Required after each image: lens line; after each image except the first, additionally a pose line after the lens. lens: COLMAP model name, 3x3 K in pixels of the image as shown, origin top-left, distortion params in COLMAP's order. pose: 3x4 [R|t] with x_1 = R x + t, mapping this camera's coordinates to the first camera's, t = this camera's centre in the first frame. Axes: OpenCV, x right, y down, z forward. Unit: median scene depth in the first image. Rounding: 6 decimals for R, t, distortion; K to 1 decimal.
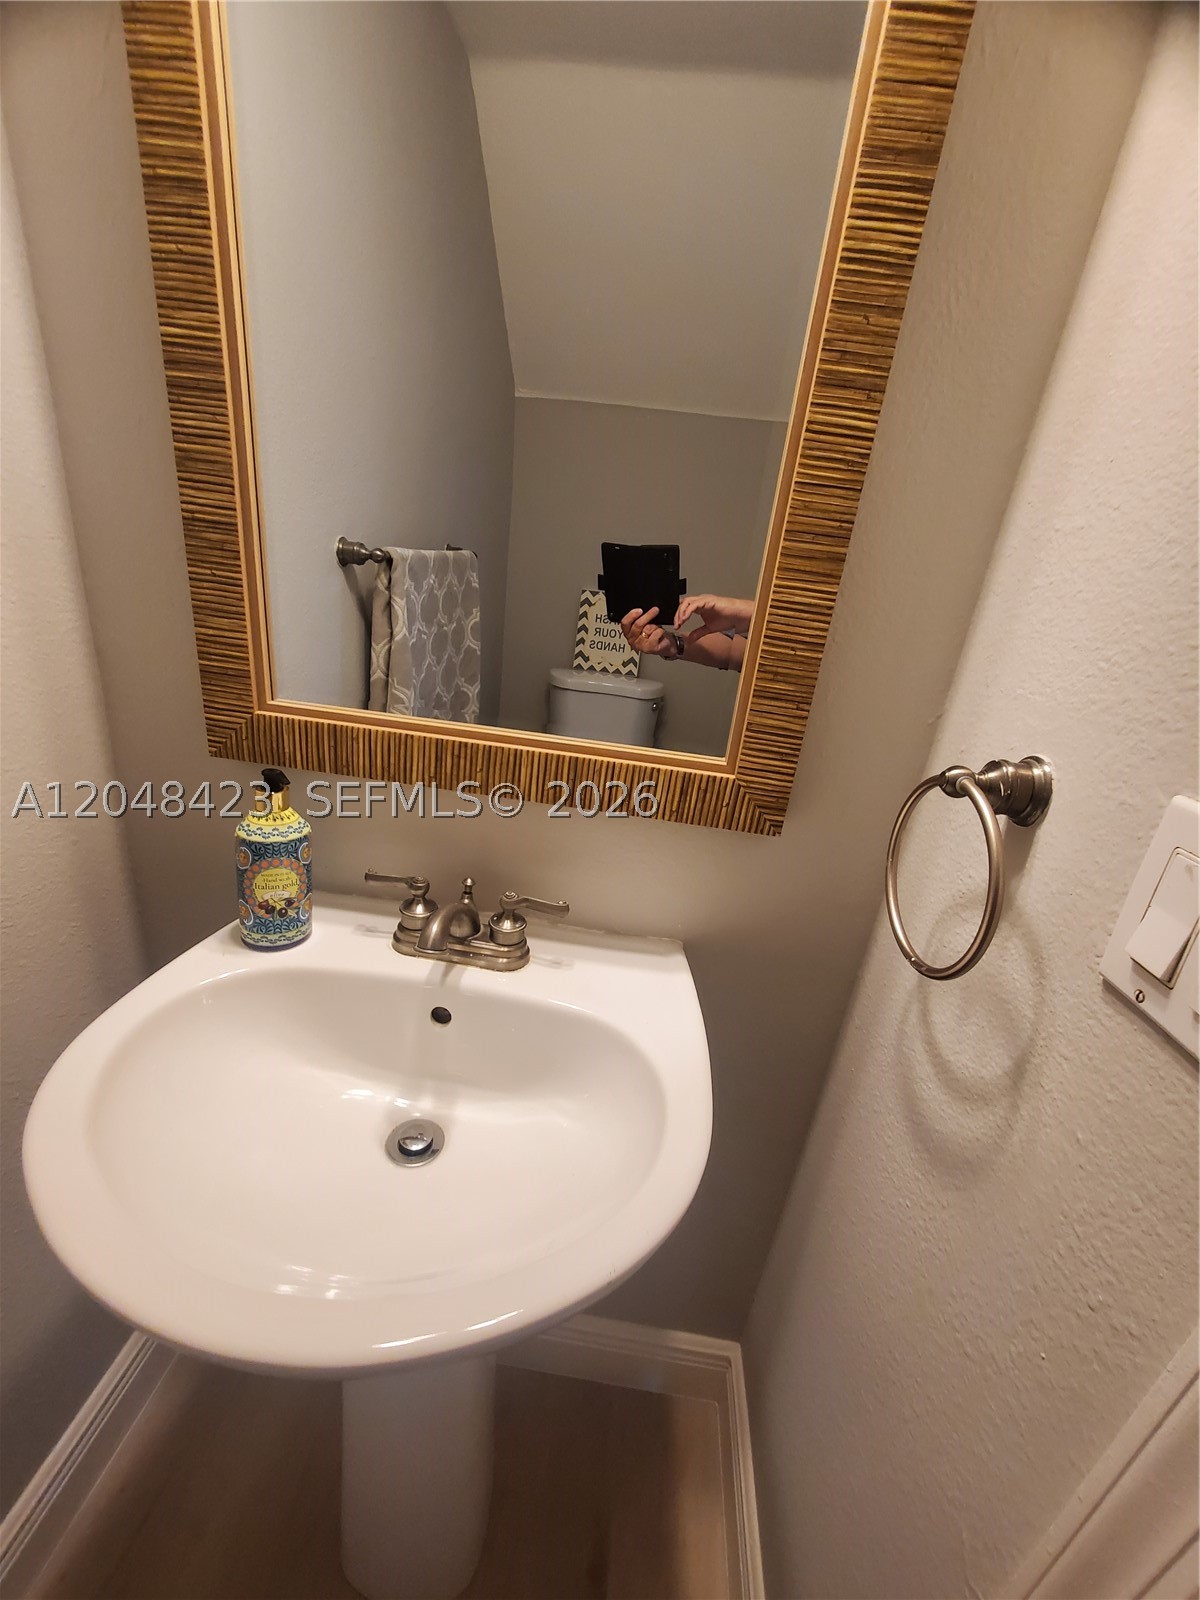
lens RADIAL K [[635.4, 0, 598.9], [0, 635.4, 793.7], [0, 0, 1]] dist [-0.002893, -0.001045]
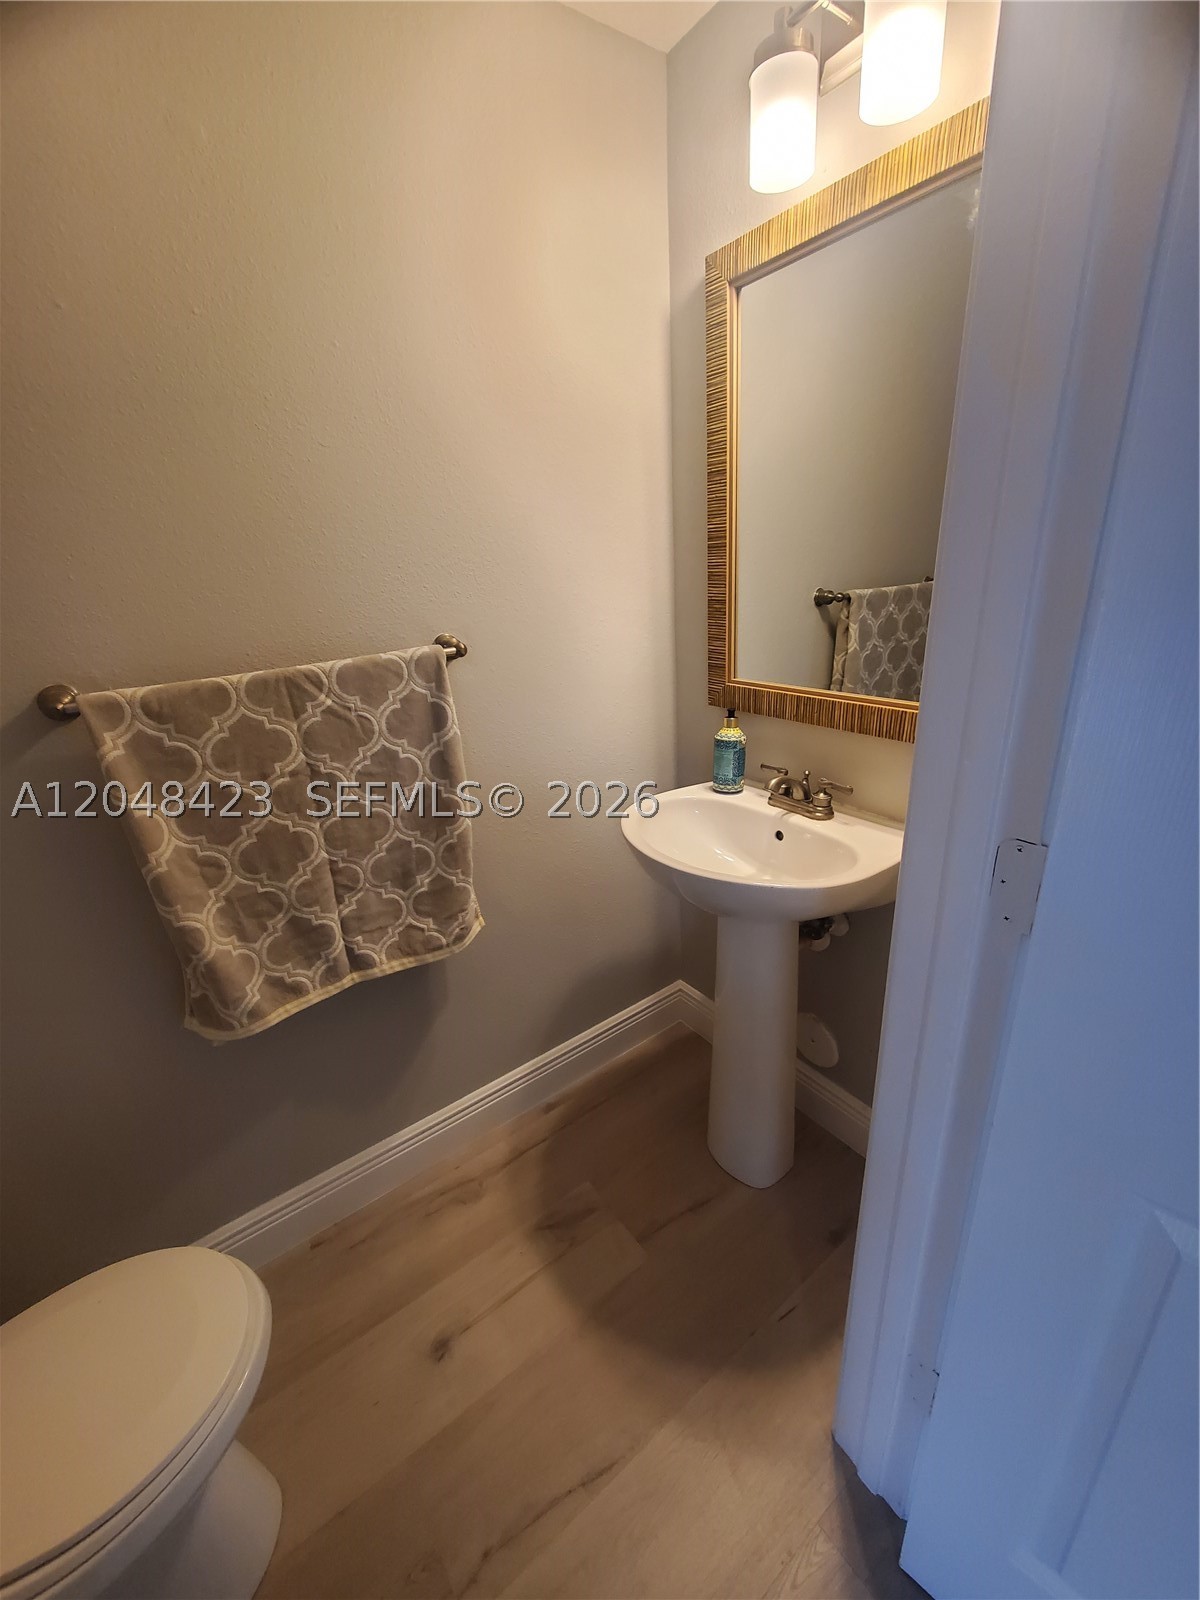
lens RADIAL K [[636.4, 0, 600.3], [0, 636.4, 795.0], [0, 0, 1]] dist [0.001037, -0.002900]
pose [[0.663584, 0.113245, -0.739481, 0.804637], [-0.143460, 0.989394, 0.022781, 0.253724], [0.734218, 0.090969, 0.672792, -0.725433]]
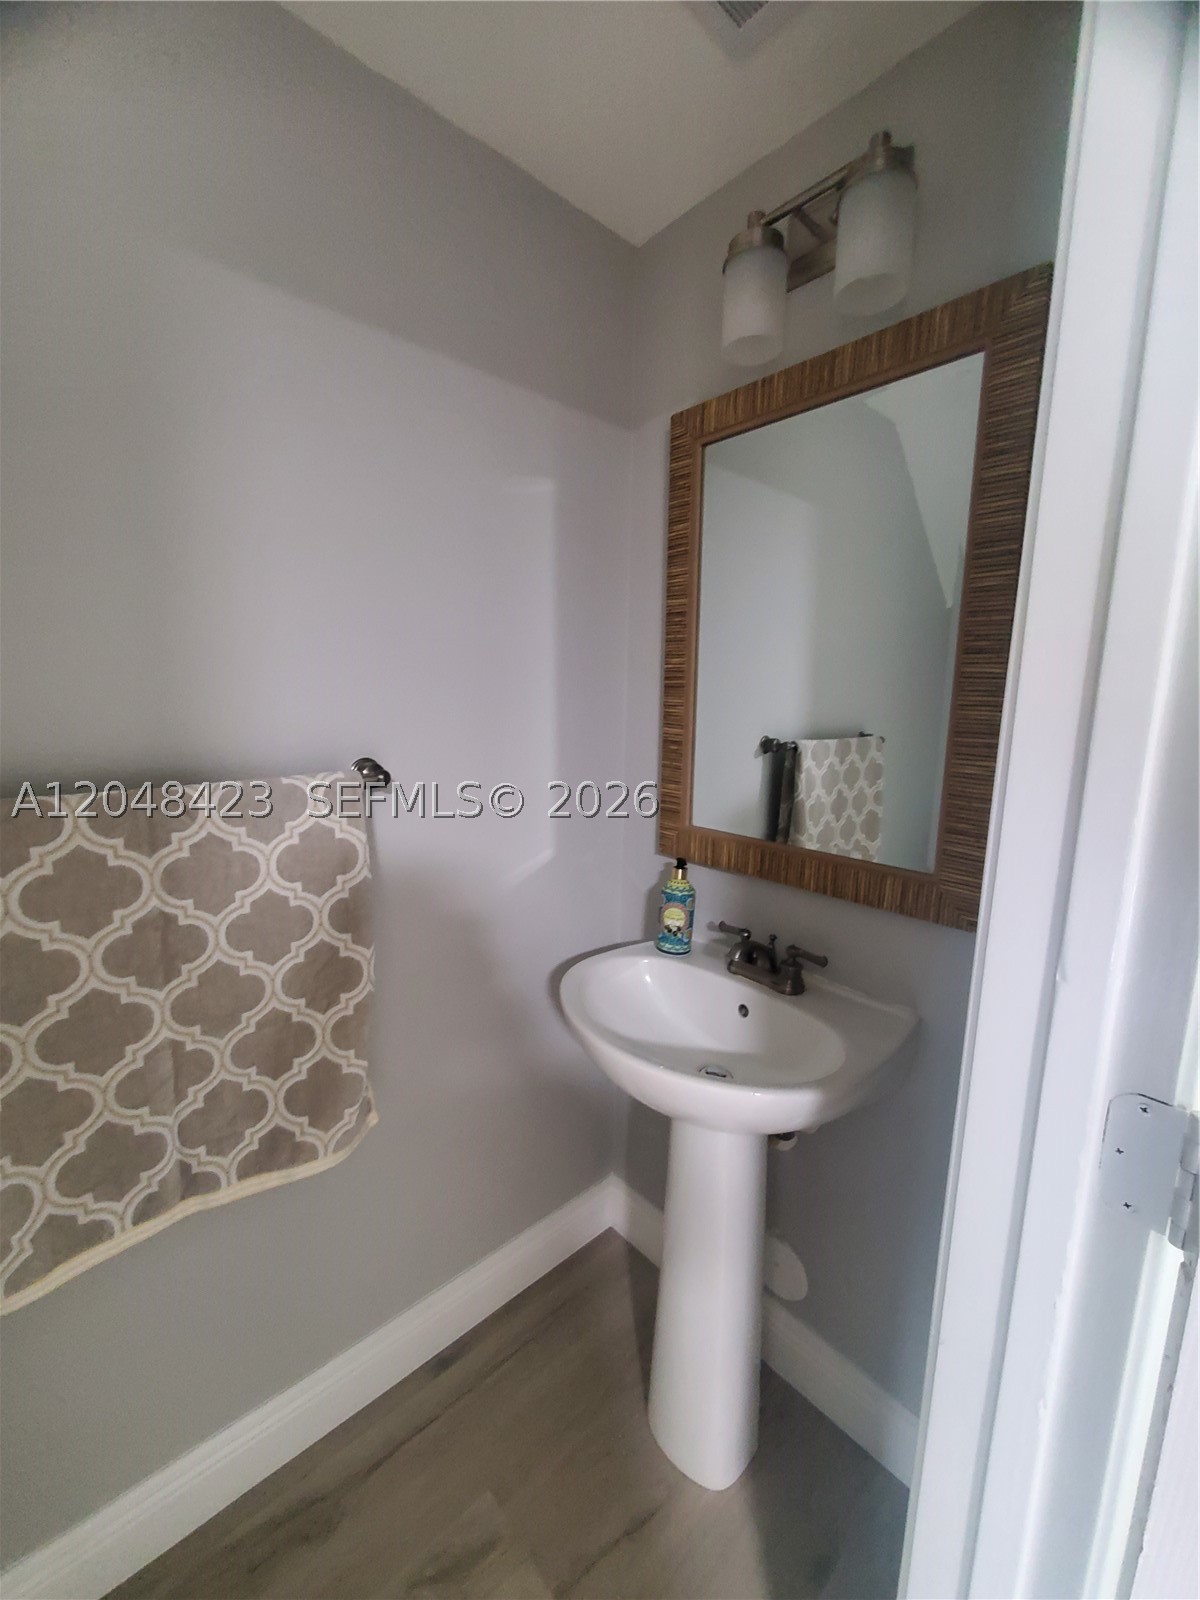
lens RADIAL K [[644.7, 0, 602.9], [0, 644.7, 794.9], [0, 0, 1]] dist [-0.005302, -0.000150]
pose [[0.754122, 0.008558, -0.656679, 0.573543], [-0.178699, 0.964861, -0.192641, 0.188083], [0.631955, 0.262622, 0.729152, -0.620159]]
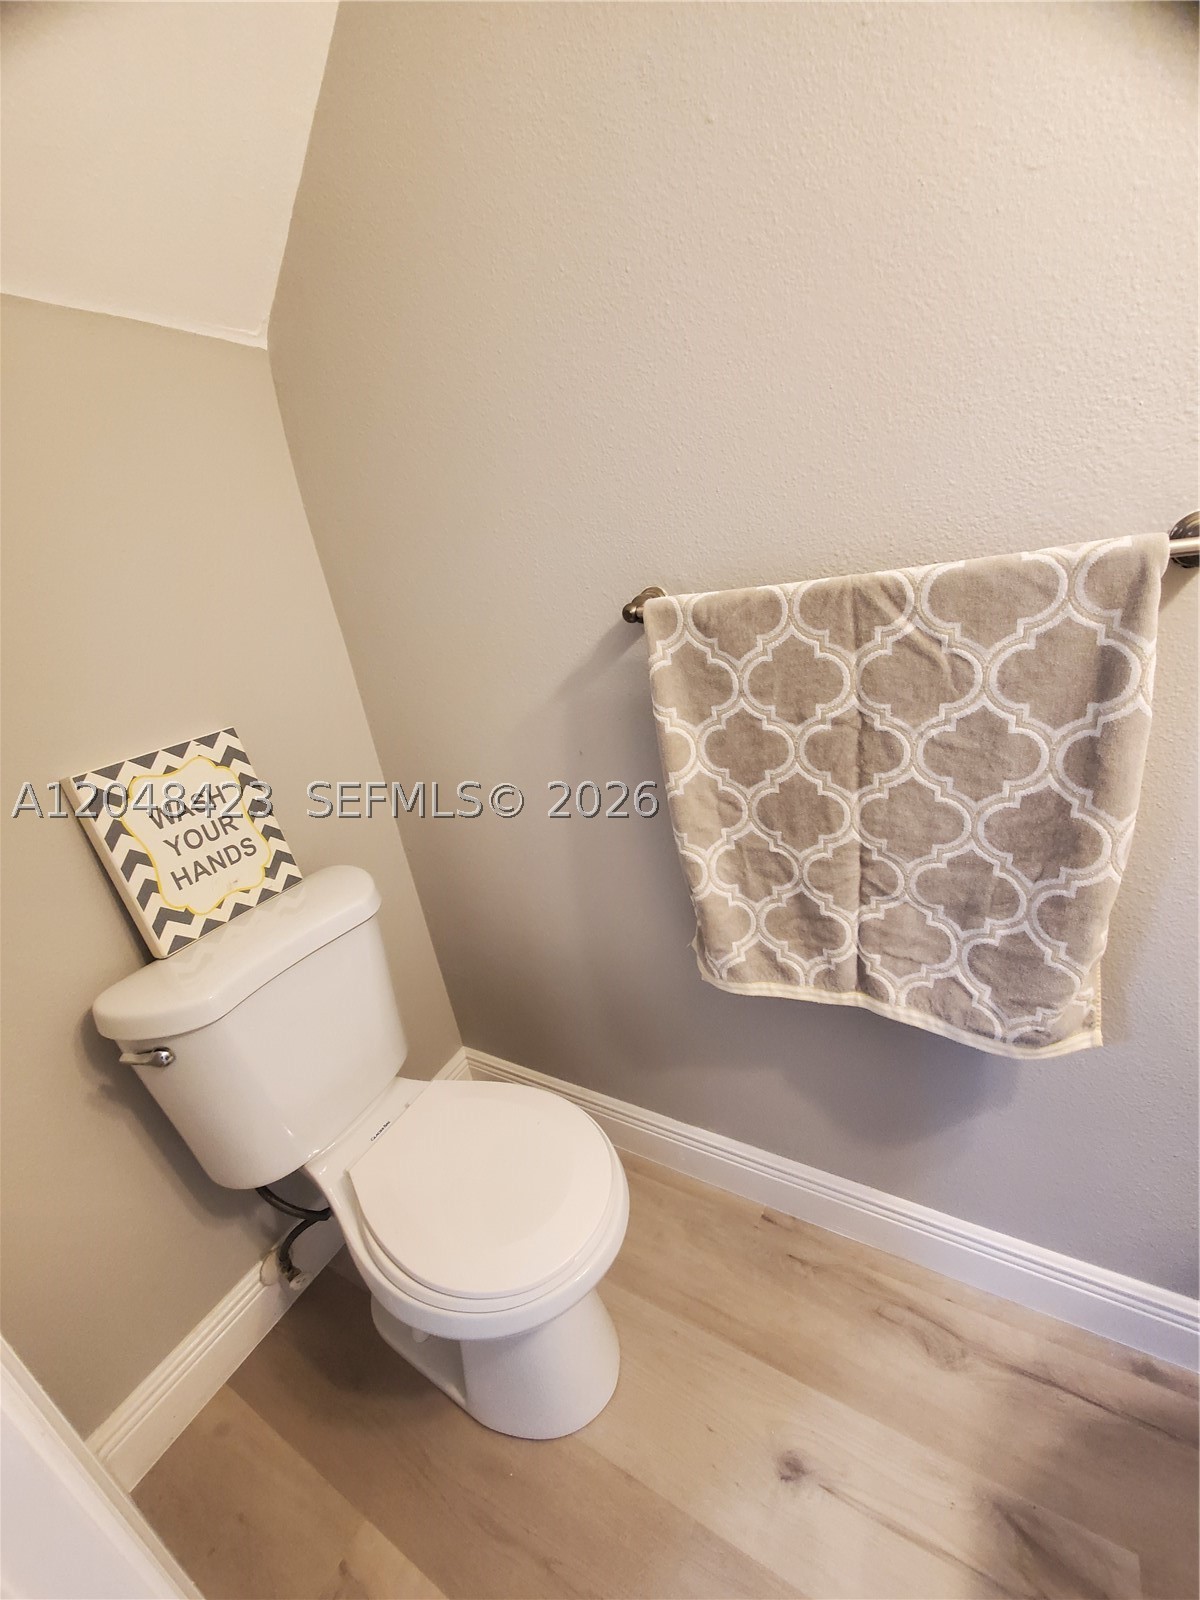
lens RADIAL K [[636.4, 0, 600.3], [0, 636.4, 795.0], [0, 0, 1]] dist [0.001037, -0.002900]
pose [[-0.412096, 0.274133, -0.868924, 0.362482], [-0.228678, 0.892023, 0.389873, 0.108582], [0.881977, 0.359369, -0.304911, -0.204468]]
